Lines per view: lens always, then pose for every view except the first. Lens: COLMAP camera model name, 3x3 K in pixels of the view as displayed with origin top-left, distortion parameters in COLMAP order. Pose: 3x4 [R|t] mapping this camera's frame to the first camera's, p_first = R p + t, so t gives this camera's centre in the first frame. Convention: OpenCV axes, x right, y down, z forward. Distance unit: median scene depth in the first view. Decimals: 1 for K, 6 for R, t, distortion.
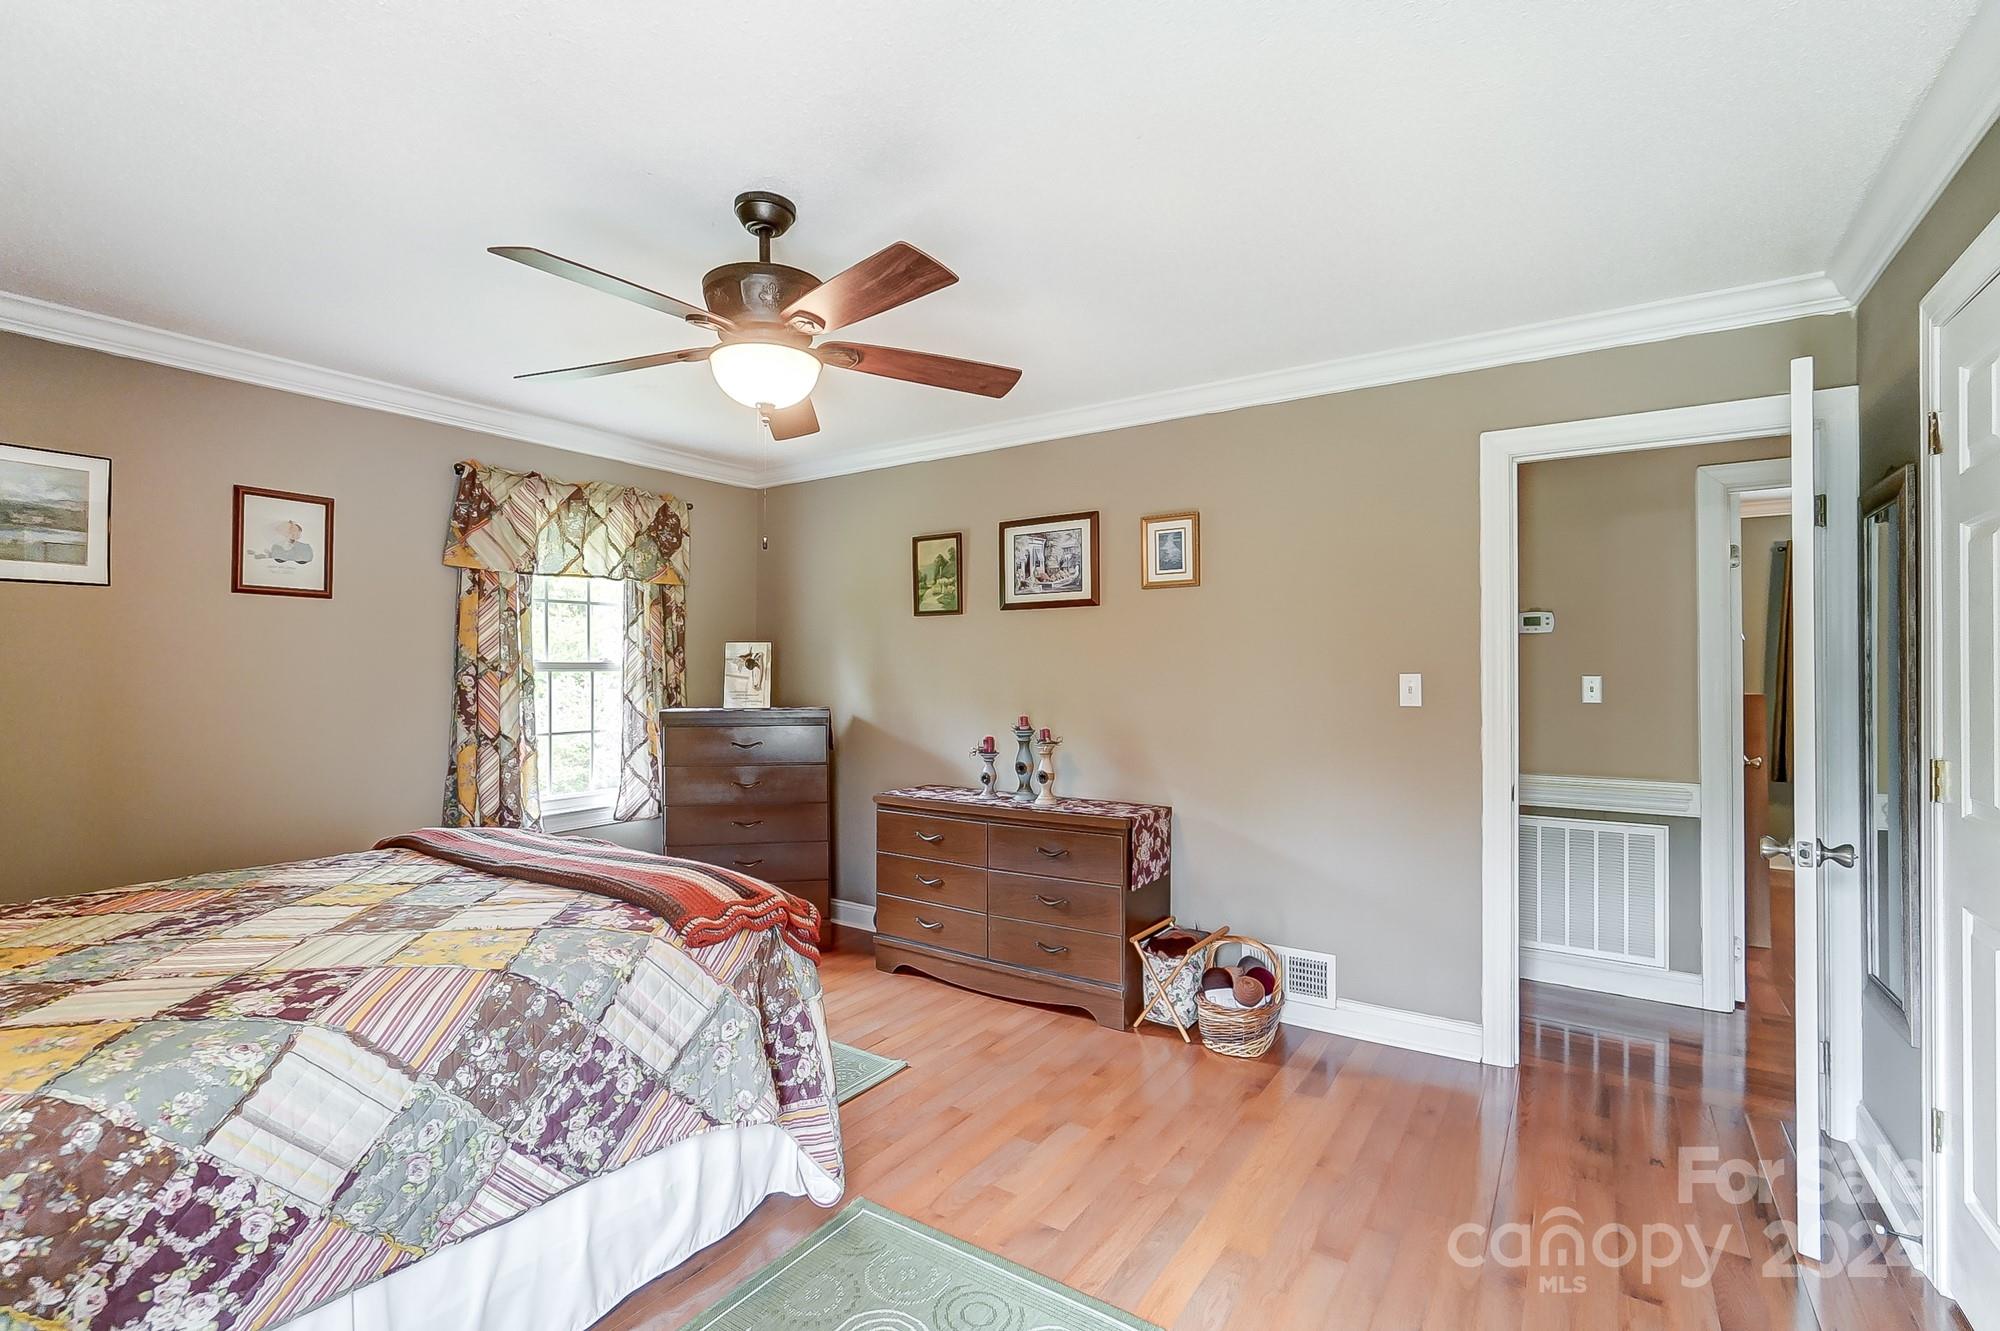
lens RADIAL K [[893.9, 0, 969.6], [0, 893.9, 670.1], [0, 0, 1]] dist [-0.027997, 0.012230]
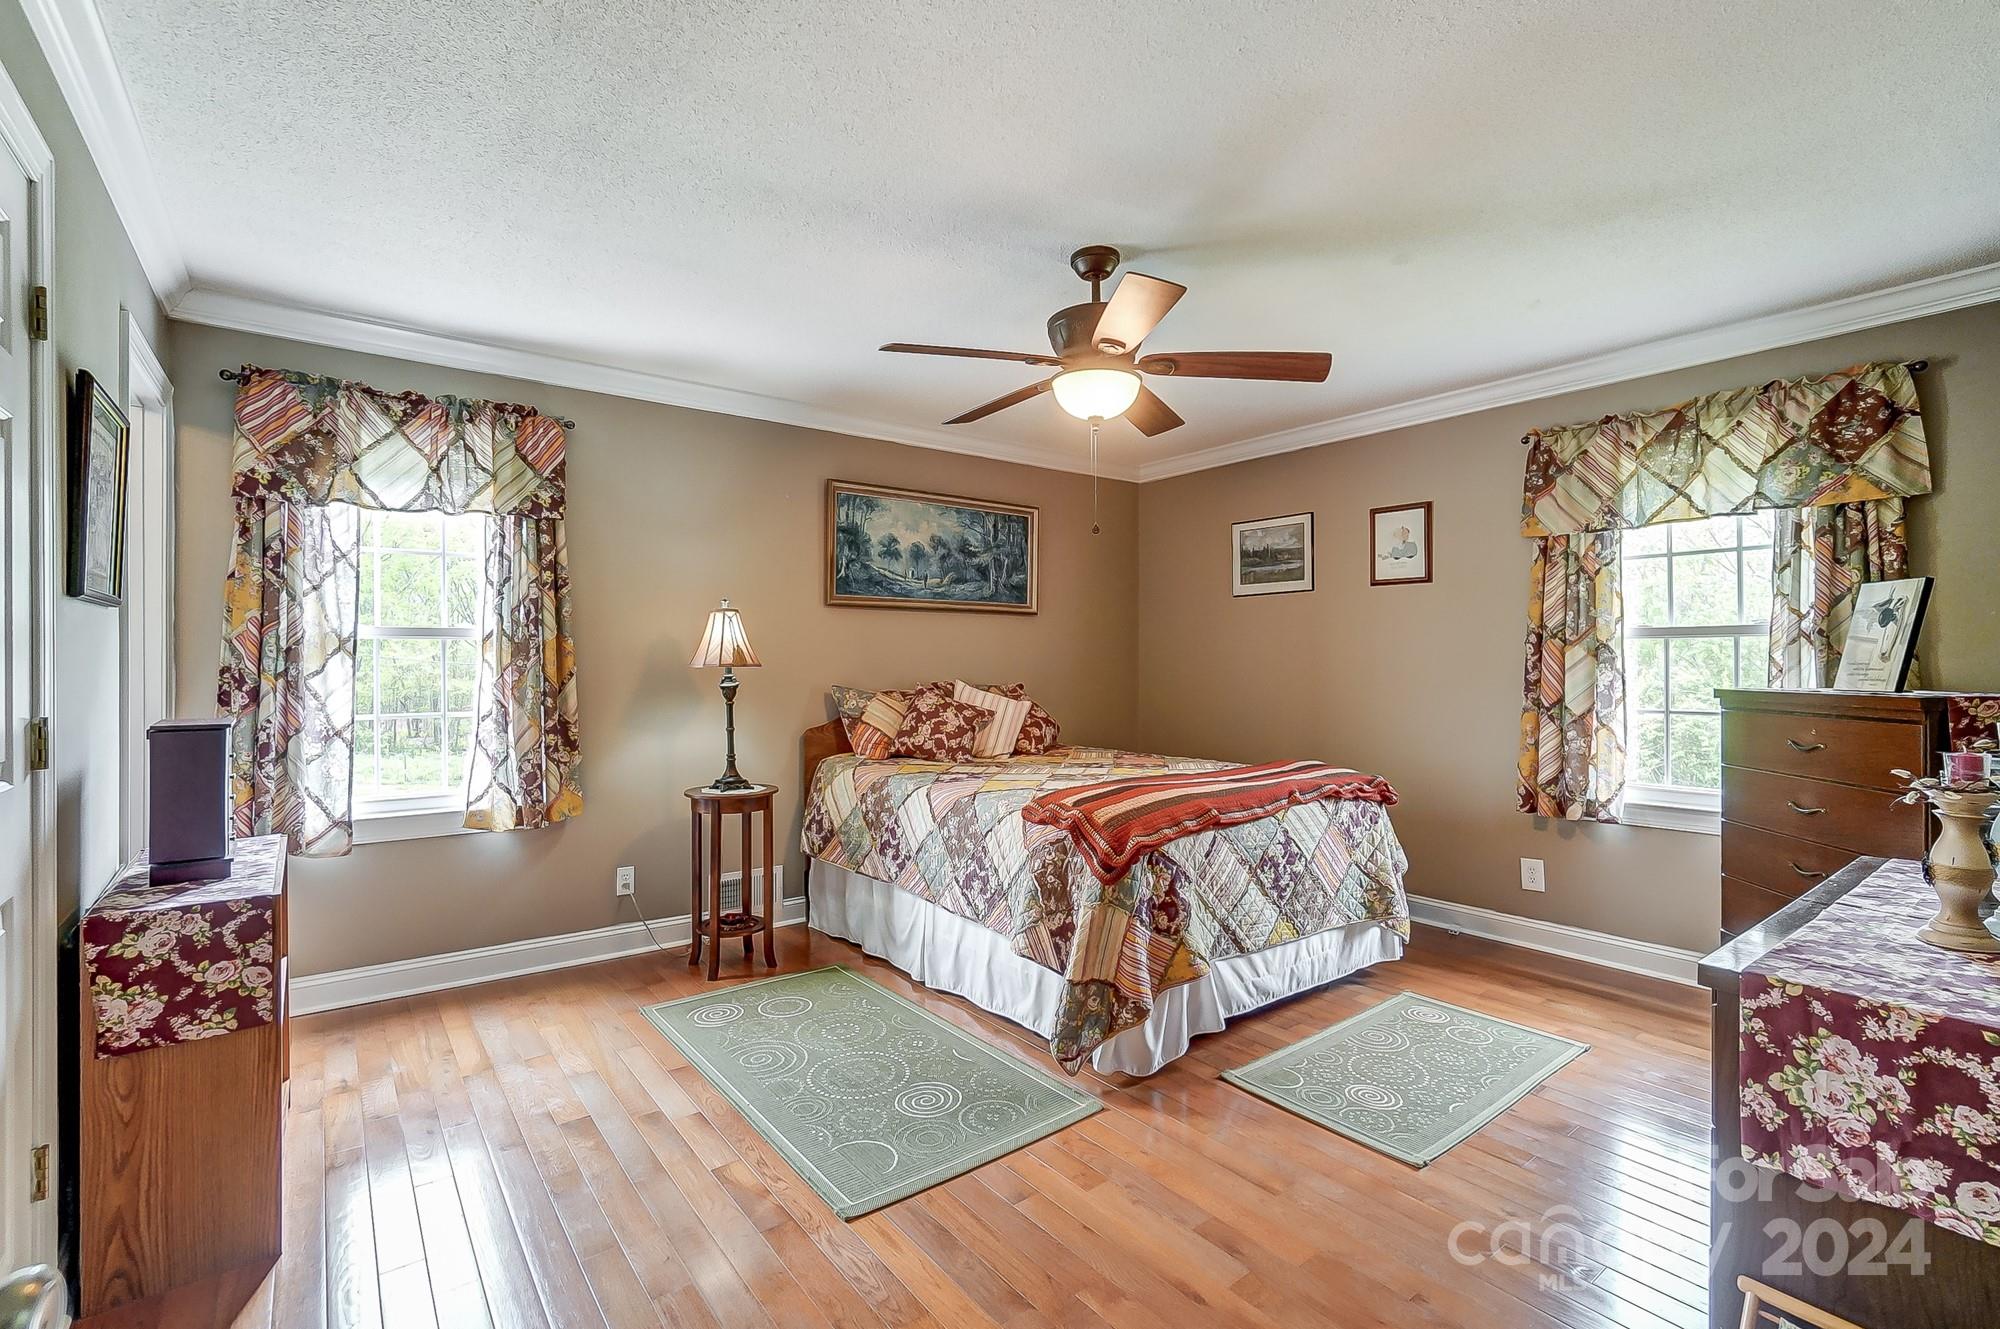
lens RADIAL K [[893.9, 0, 1005.4], [0, 893.9, 662.0], [0, 0, 1]] dist [-0.027997, 0.012230]
pose [[-0.285351, 0.002131, -0.958421, 0.600250], [0.003491, 0.999993, 0.001183, 0.025237], [0.958417, -0.003008, -0.285357, 0.742430]]
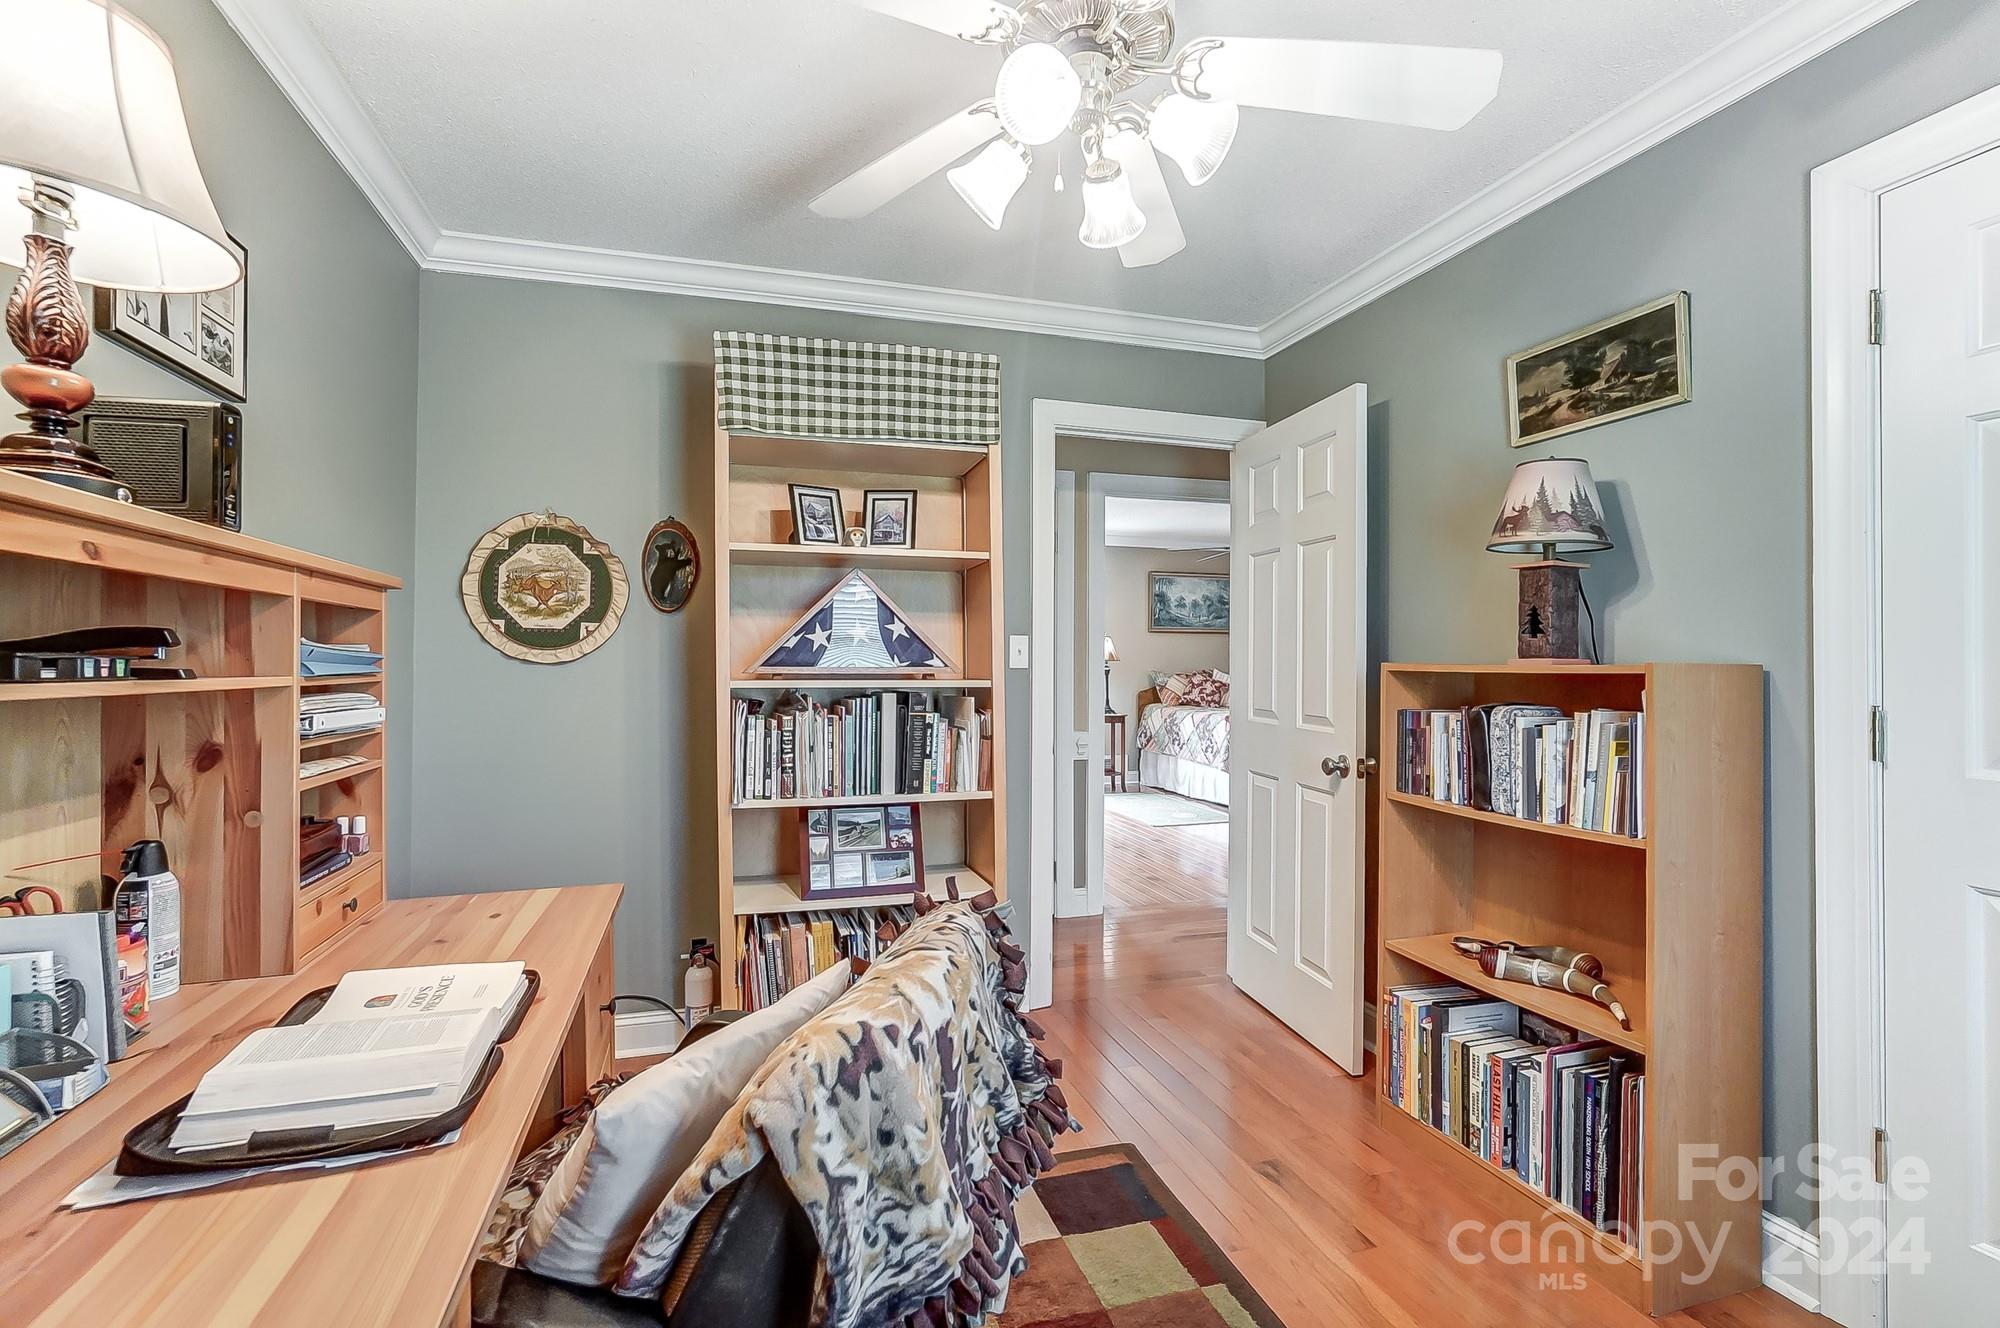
lens RADIAL K [[893.9, 0, 998.8], [0, 893.9, 663.9], [0, 0, 1]] dist [-0.027997, 0.012230]
pose [[-0.613142, -0.001950, -0.789971, 1.722287], [0.002877, 0.999985, -0.004701, 0.047374], [0.789968, -0.005156, -0.613127, 1.354283]]
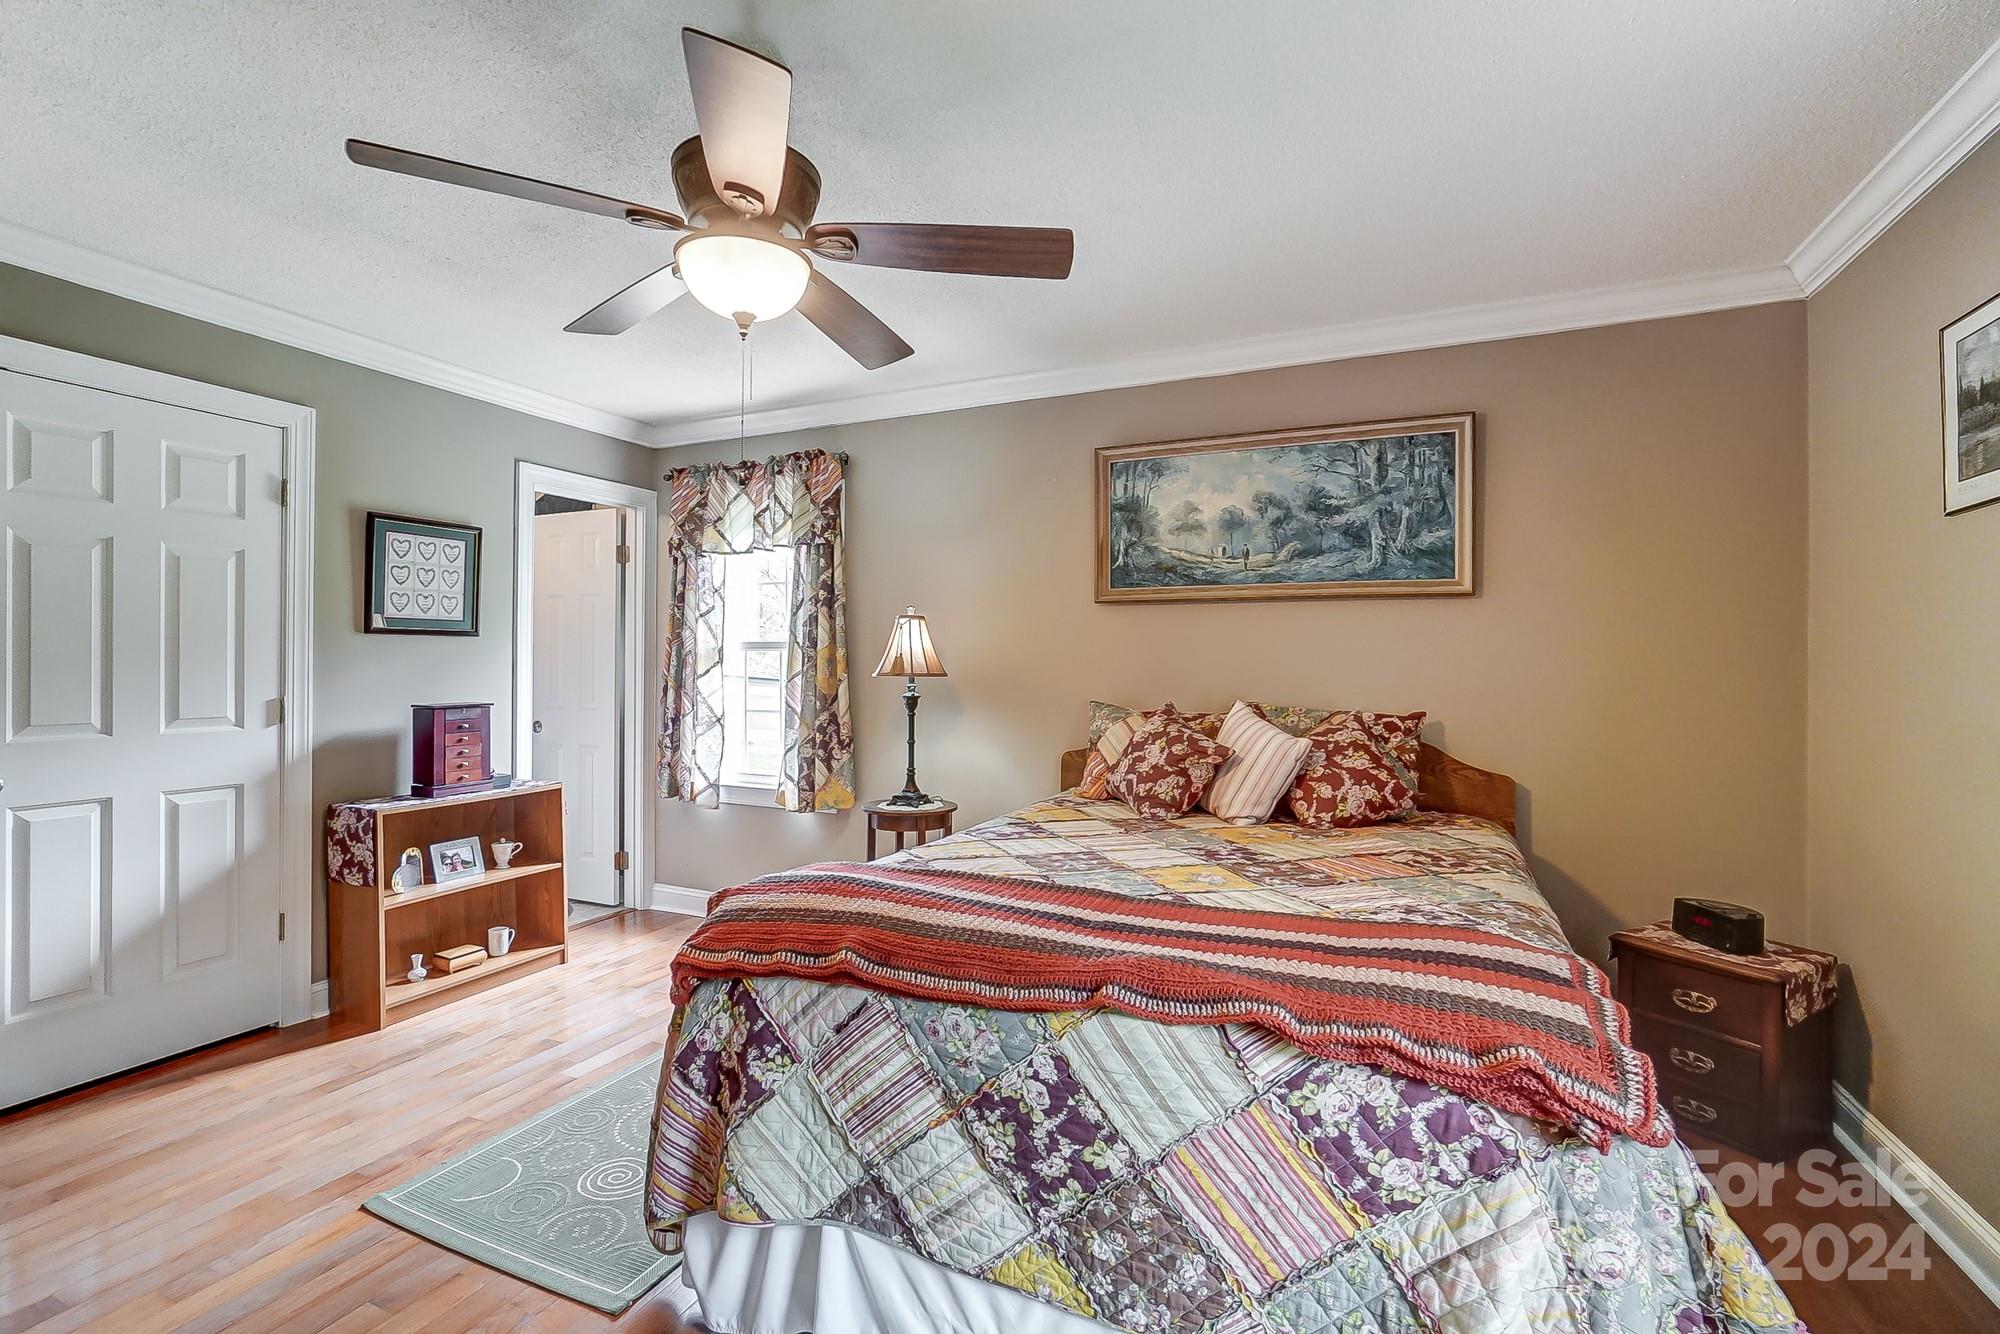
lens RADIAL K [[893.9, 0, 957.5], [0, 893.9, 660.4], [0, 0, 1]] dist [-0.027997, 0.012230]
pose [[-0.984753, -0.005068, -0.173886, -0.150697], [-0.003878, 0.999967, -0.007184, 0.020918], [0.173917, -0.006400, -0.984740, 1.108860]]
